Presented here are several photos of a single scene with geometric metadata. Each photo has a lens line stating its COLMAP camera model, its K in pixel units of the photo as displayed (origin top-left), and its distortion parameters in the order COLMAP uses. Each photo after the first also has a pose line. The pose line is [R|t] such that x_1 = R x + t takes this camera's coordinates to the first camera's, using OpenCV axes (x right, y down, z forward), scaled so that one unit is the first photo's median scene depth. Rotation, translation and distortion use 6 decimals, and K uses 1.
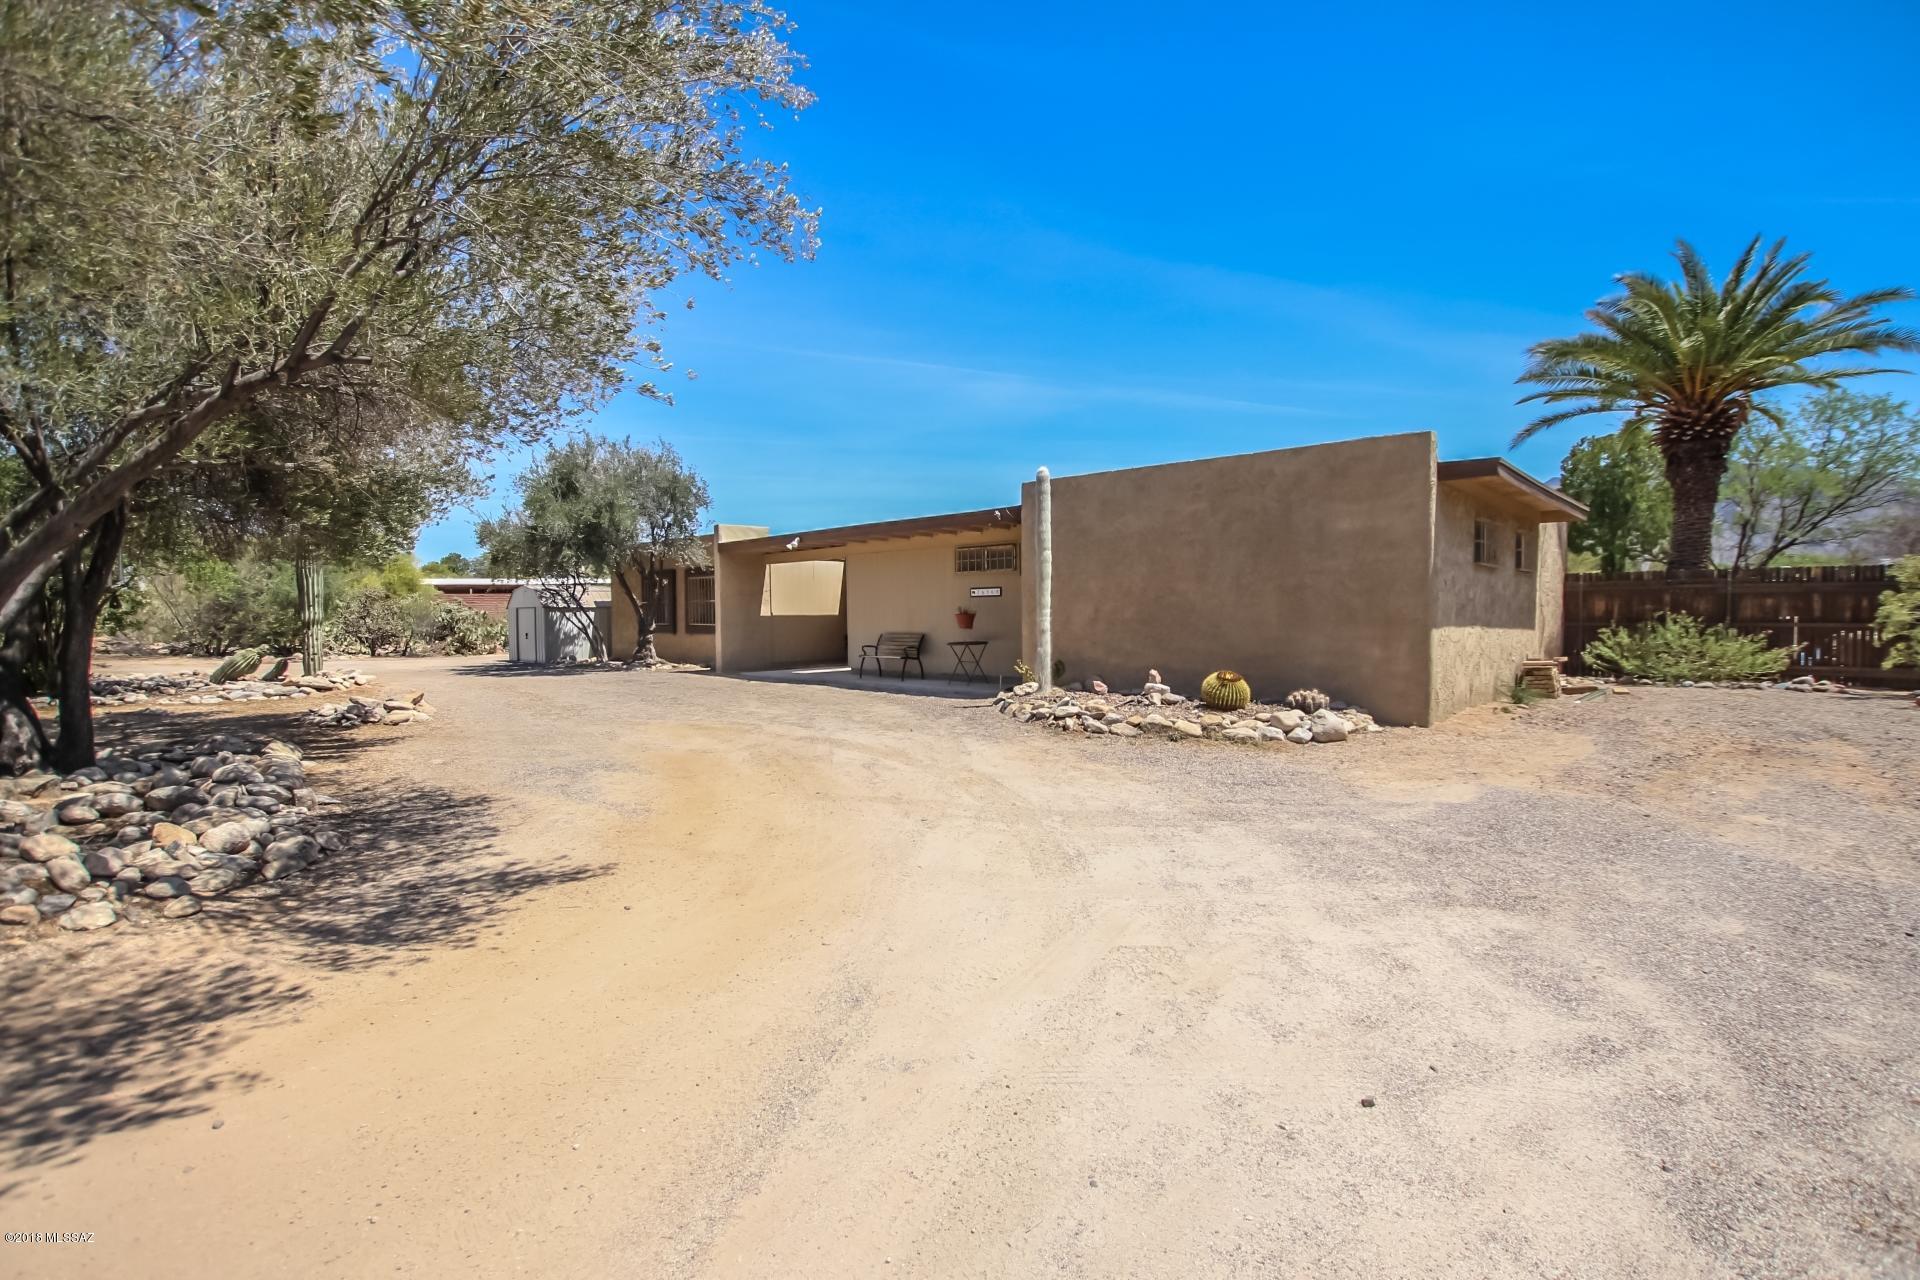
lens RADIAL K [[859.4, 0, 960.0], [0, 859.4, 640.0], [0, 0, 1]] dist [-0.025181, 0.000752]
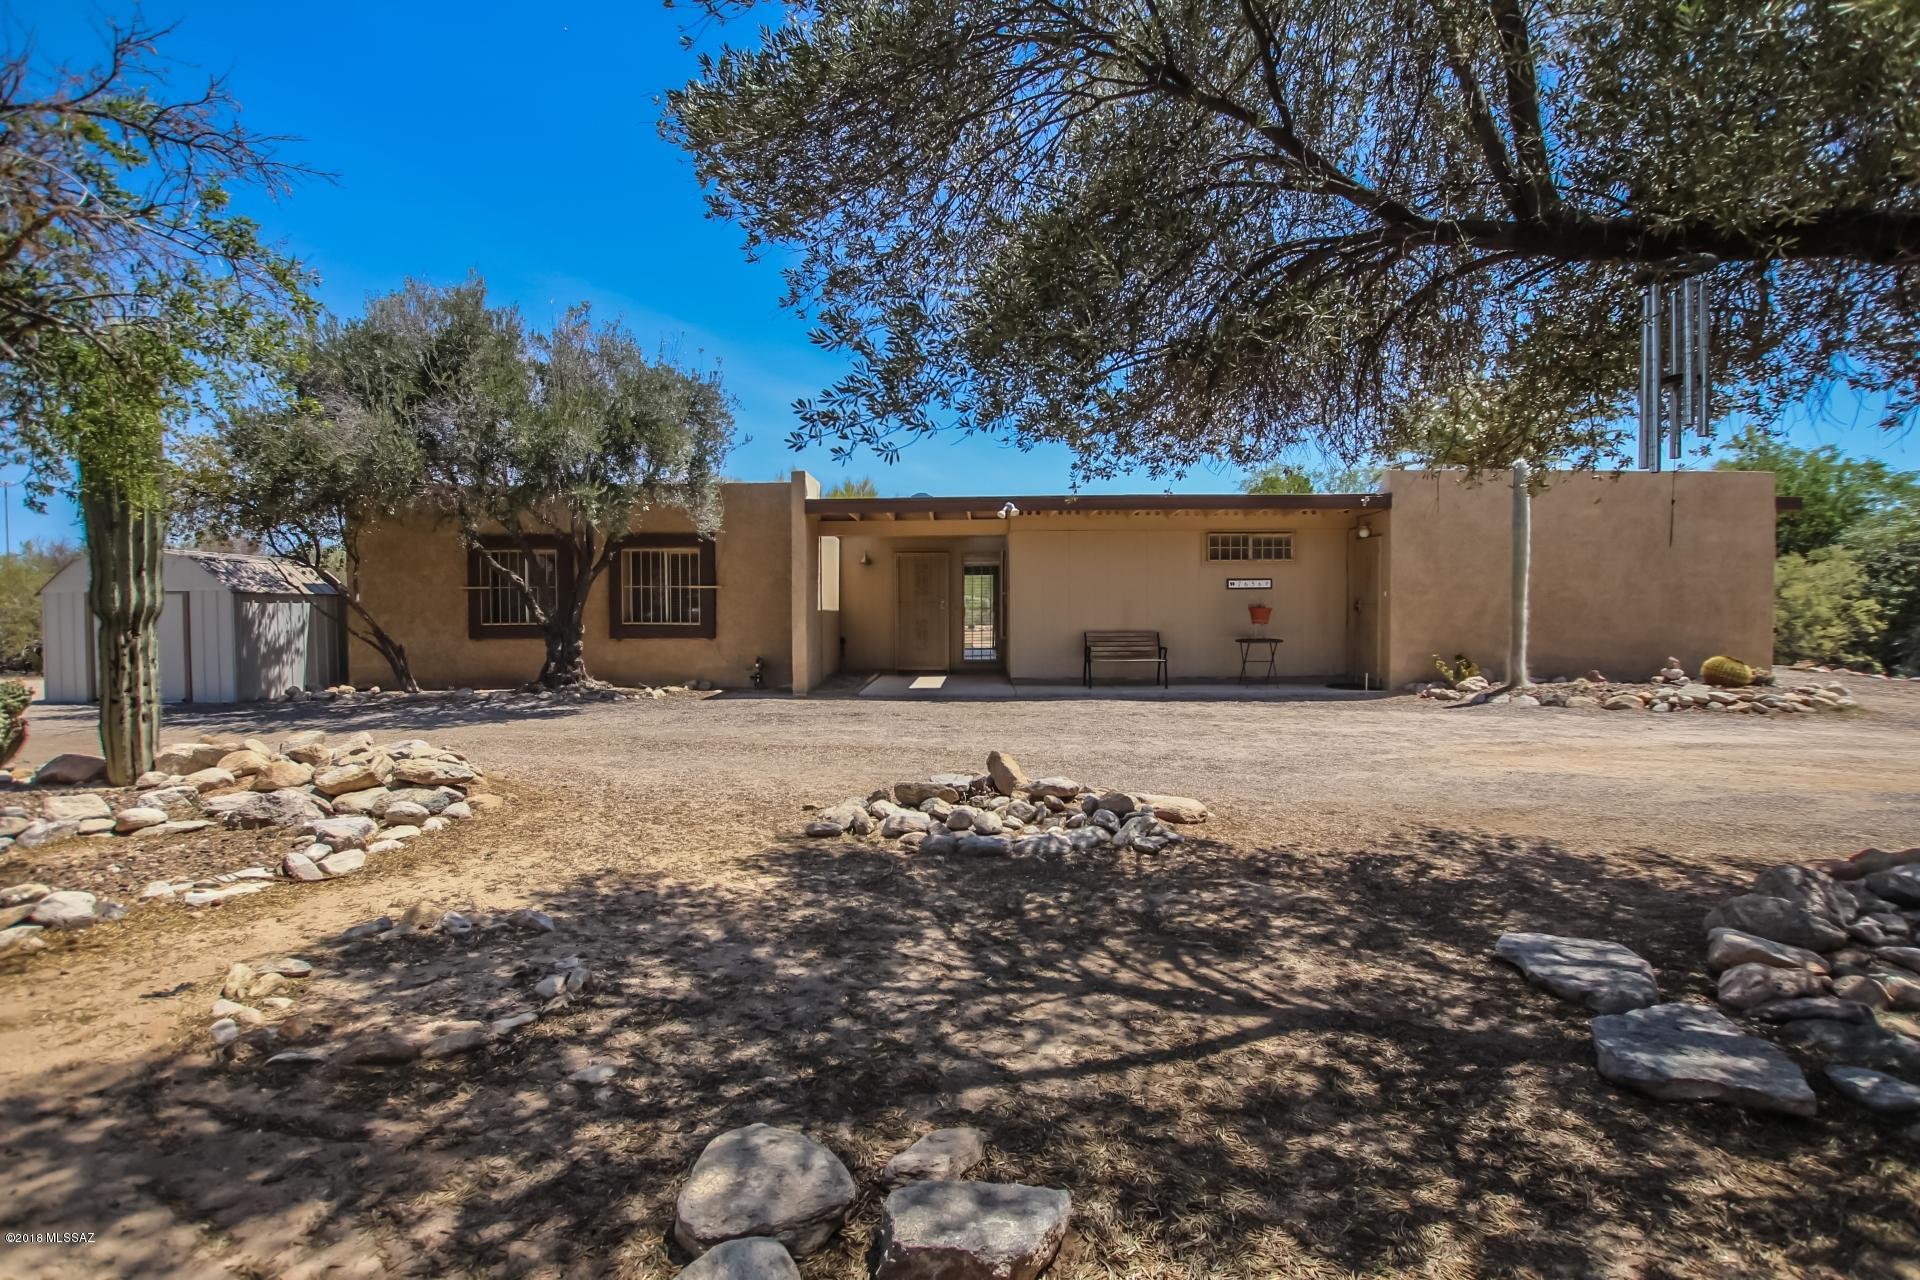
lens RADIAL K [[859.4, 0, 960.0], [0, 859.4, 640.0], [0, 0, 1]] dist [-0.025181, 0.000752]
pose [[0.741484, -0.017315, 0.670747, -0.862610], [0.018601, 0.999813, 0.005247, -0.007854], [-0.670712, 0.008586, 0.741668, 0.584162]]
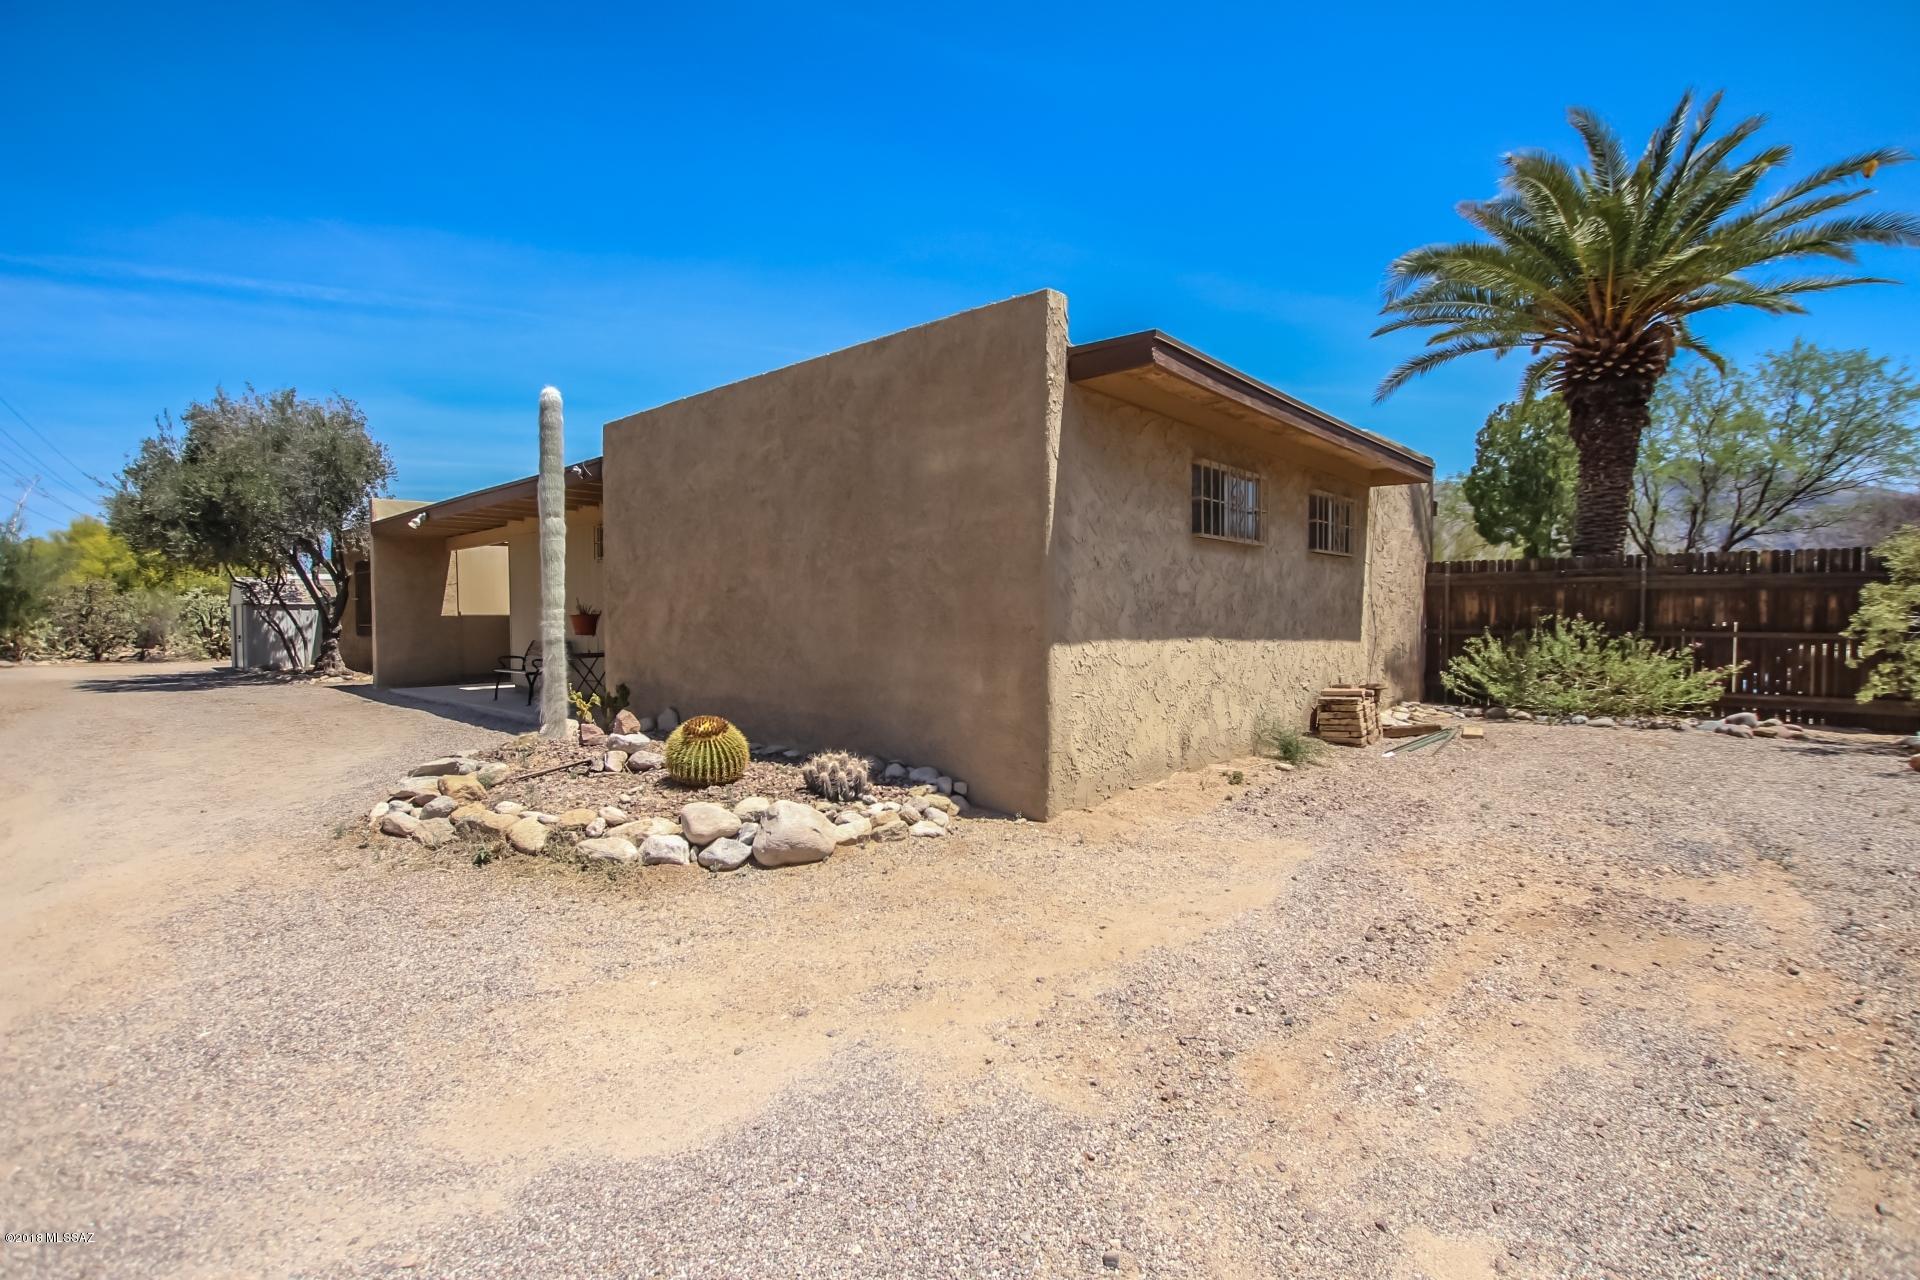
lens RADIAL K [[859.4, 0, 960.0], [0, 859.4, 640.0], [0, 0, 1]] dist [-0.025181, 0.000752]
pose [[0.999867, 0.003713, 0.015868, 0.324084], [-0.003723, 0.999993, 0.000621, -0.011142], [-0.015865, -0.000680, 0.999874, 0.295405]]
